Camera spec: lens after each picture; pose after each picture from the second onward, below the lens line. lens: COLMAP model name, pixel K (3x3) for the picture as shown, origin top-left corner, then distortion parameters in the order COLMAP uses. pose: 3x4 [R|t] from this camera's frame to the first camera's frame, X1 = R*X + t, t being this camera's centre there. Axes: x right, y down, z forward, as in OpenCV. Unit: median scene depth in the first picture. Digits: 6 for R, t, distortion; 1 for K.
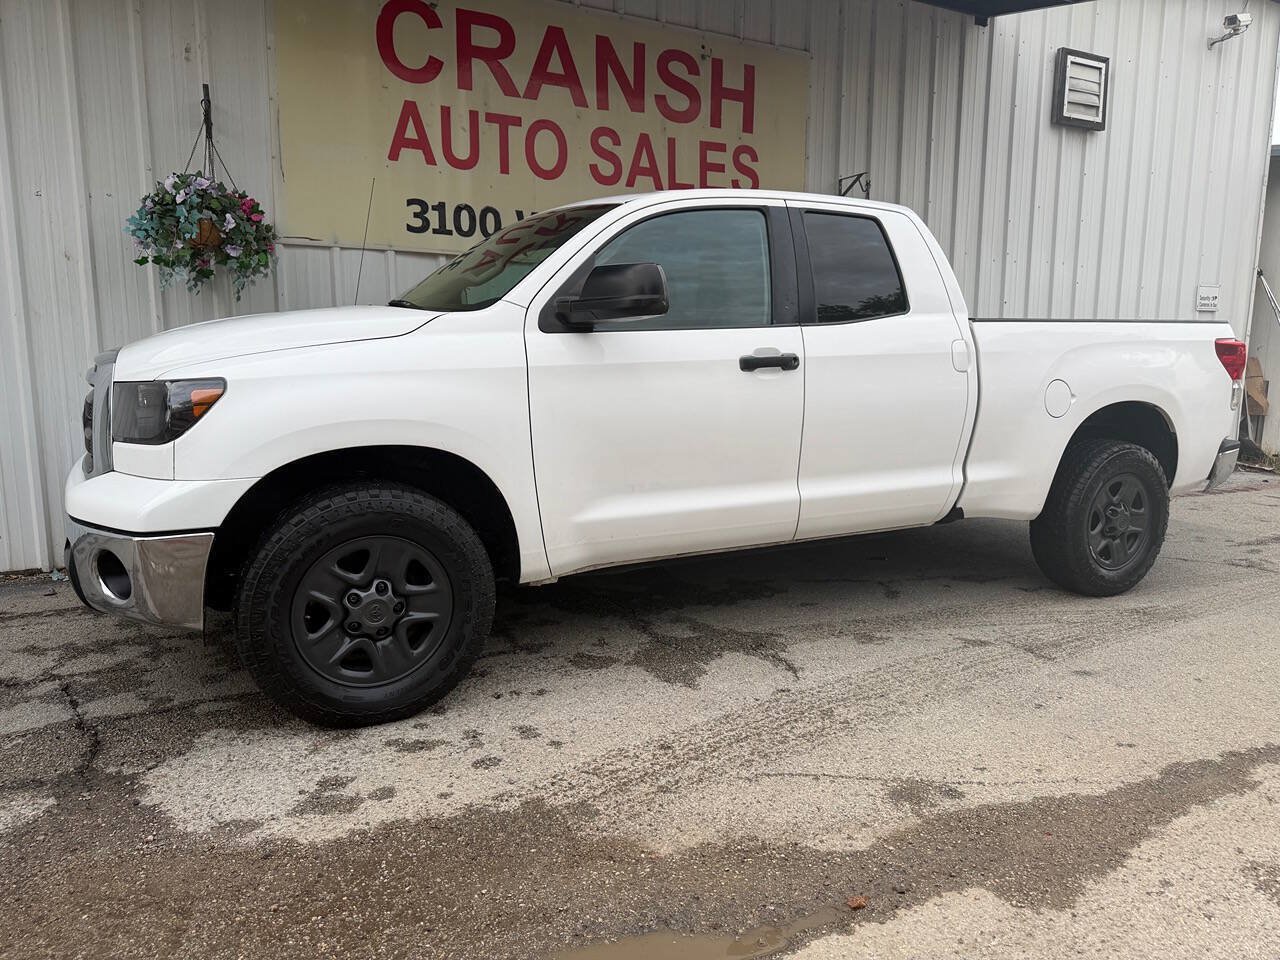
lens RADIAL K [[899.4, 0, 643.4], [0, 899.4, 476.8], [0, 0, 1]] dist [0.070651, -0.098725]
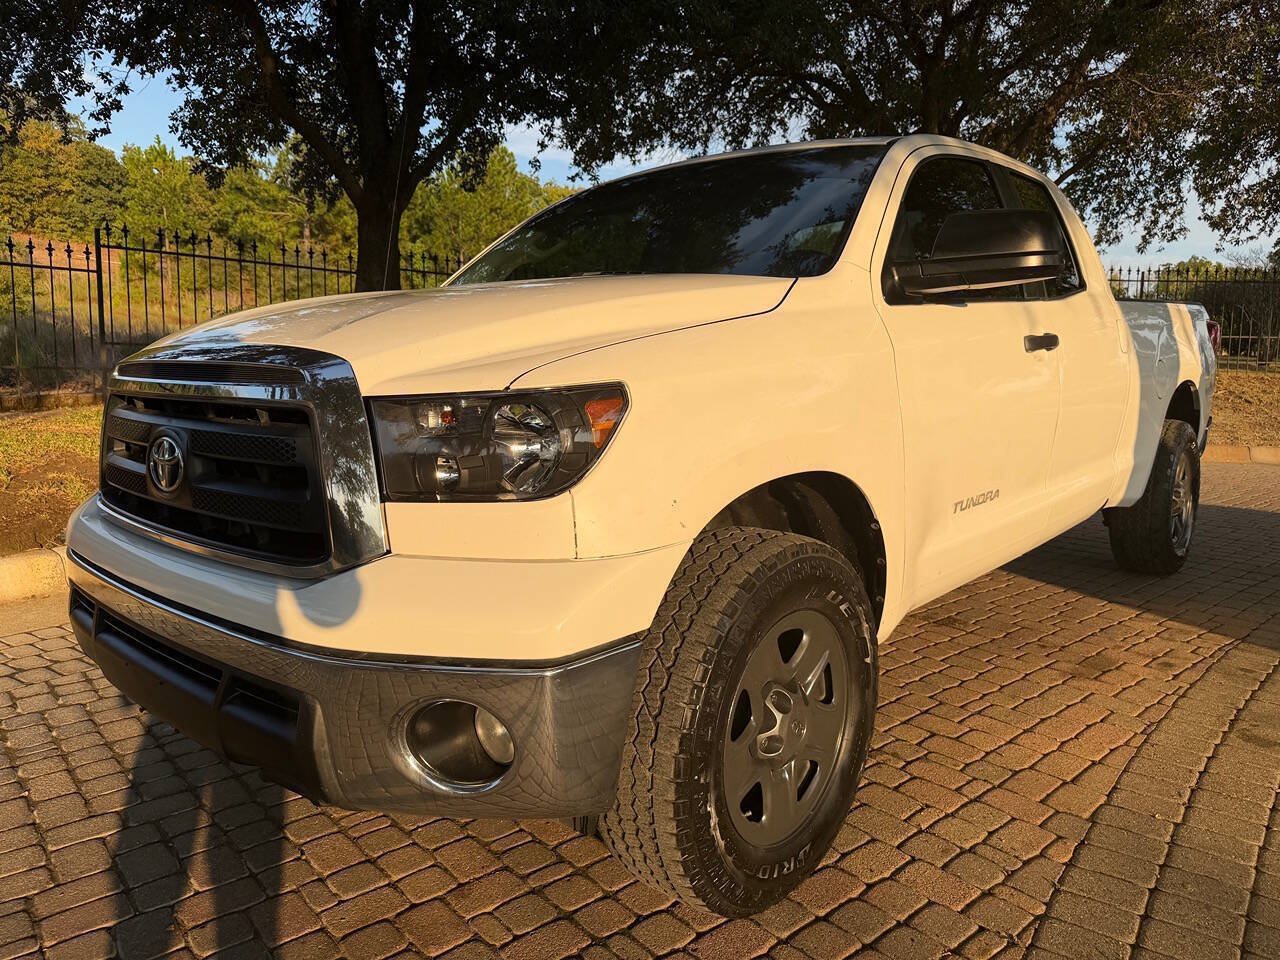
lens RADIAL K [[899.4, 0, 643.4], [0, 899.4, 476.8], [0, 0, 1]] dist [0.070651, -0.098725]
pose [[0.933451, -0.077887, 0.350146, -0.350315], [0.083061, 0.996544, 0.000243, -0.023265], [-0.348955, 0.028857, 0.936695, 0.234492]]
